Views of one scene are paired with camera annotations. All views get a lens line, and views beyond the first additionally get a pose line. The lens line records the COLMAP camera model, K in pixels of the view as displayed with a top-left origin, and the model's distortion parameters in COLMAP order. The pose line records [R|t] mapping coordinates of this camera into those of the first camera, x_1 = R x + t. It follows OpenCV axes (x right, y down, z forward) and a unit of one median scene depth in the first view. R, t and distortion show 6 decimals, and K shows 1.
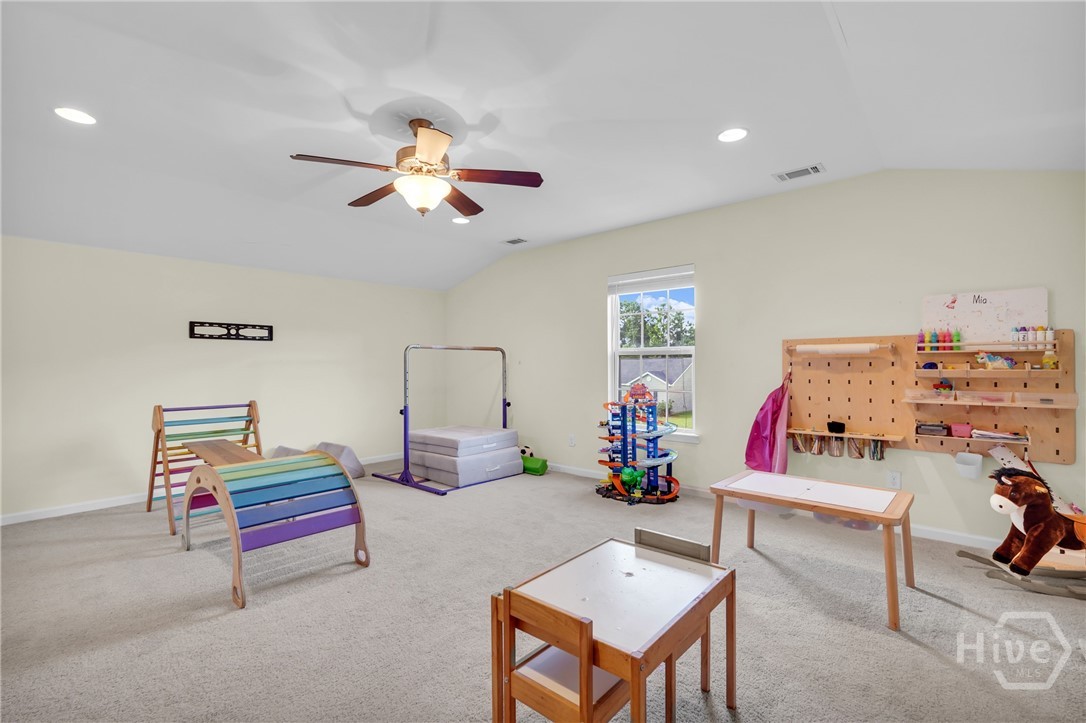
lens RADIAL K [[482.5, 0, 539.7], [0, 482.5, 364.8], [0, 0, 1]] dist [0.000365, 0.000664]
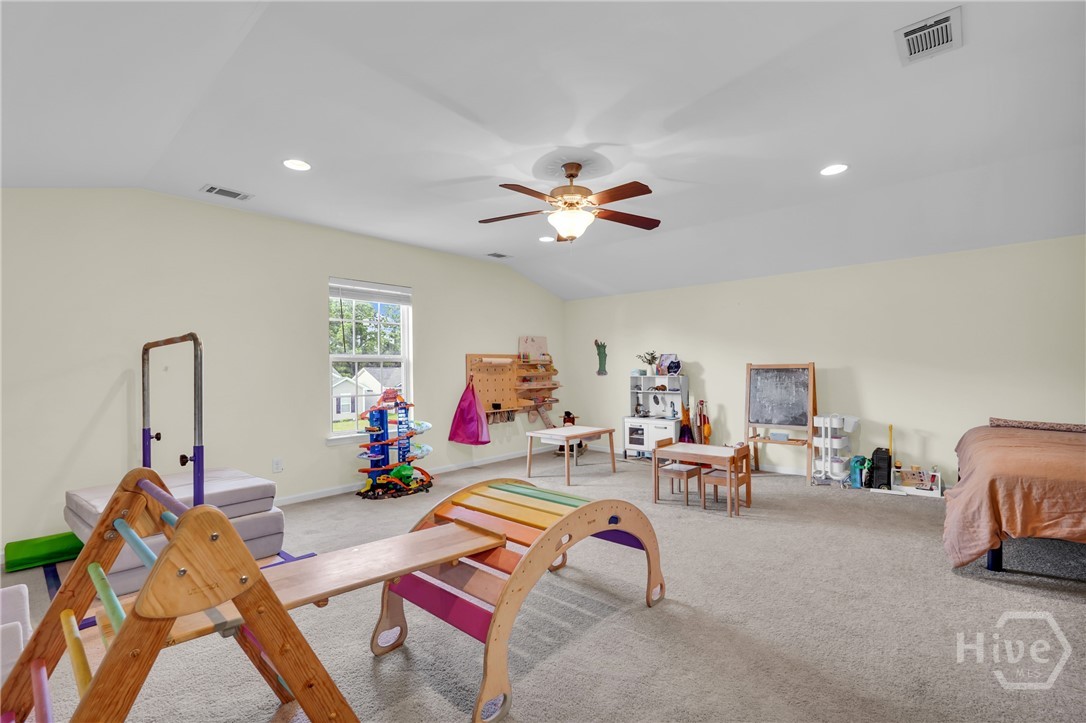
lens RADIAL K [[482.5, 0, 539.7], [0, 482.5, 364.8], [0, 0, 1]] dist [0.000365, 0.000664]
pose [[0.009713, 0.014943, 0.999841, -1.106931], [0.010104, 0.999836, -0.015041, 0.008232], [-0.999902, 0.010249, 0.009560, 0.827783]]
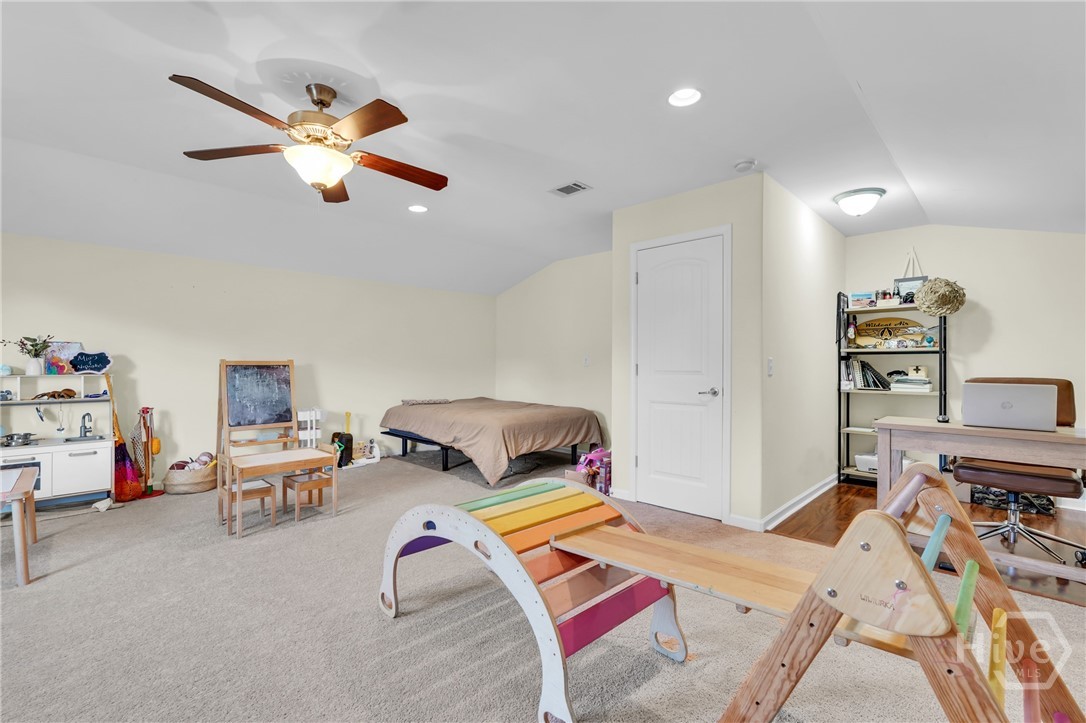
lens RADIAL K [[482.5, 0, 539.7], [0, 482.5, 364.8], [0, 0, 1]] dist [0.000365, 0.000664]
pose [[-0.997448, 0.003809, 0.071296, -0.554199], [0.003857, 0.999992, 0.000529, 0.005989], [-0.071294, 0.000803, -0.997455, 1.424655]]
